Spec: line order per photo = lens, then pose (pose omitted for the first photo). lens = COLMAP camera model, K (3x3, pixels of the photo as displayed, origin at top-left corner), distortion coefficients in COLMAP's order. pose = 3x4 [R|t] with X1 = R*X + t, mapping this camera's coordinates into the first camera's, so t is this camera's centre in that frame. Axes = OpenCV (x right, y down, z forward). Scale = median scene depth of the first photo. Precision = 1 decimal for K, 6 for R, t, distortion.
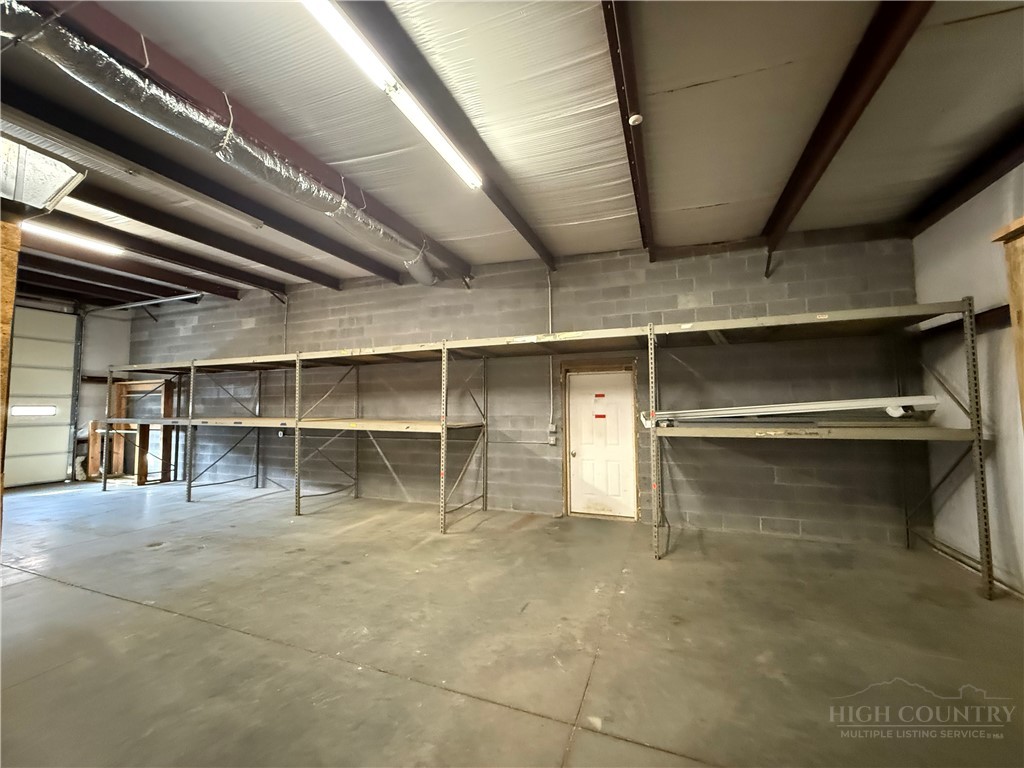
lens RADIAL K [[412.2, 0, 509.6], [0, 412.2, 382.0], [0, 0, 1]] dist [0.000298, 0.000348]
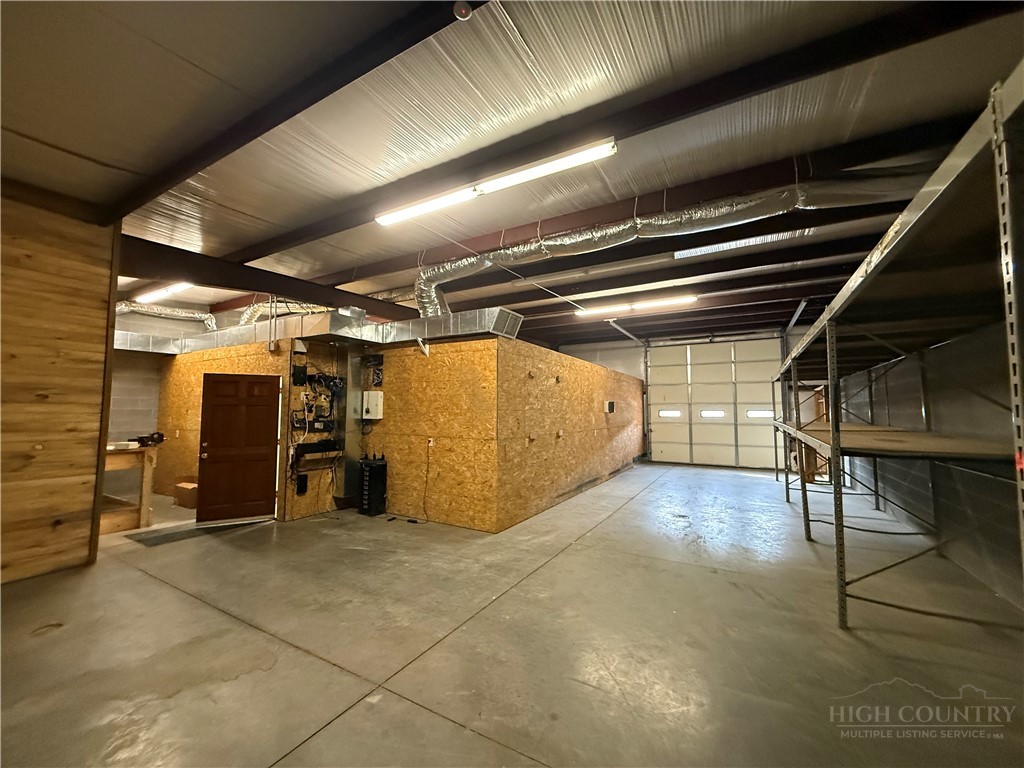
lens RADIAL K [[412.2, 0, 508.5], [0, 412.2, 382.7], [0, 0, 1]] dist [0.000298, 0.000348]
pose [[-0.154373, -0.062893, -0.986009, 0.951663], [0.058070, 0.995669, -0.072601, 0.049654], [0.986305, -0.068465, -0.150052, 1.149493]]
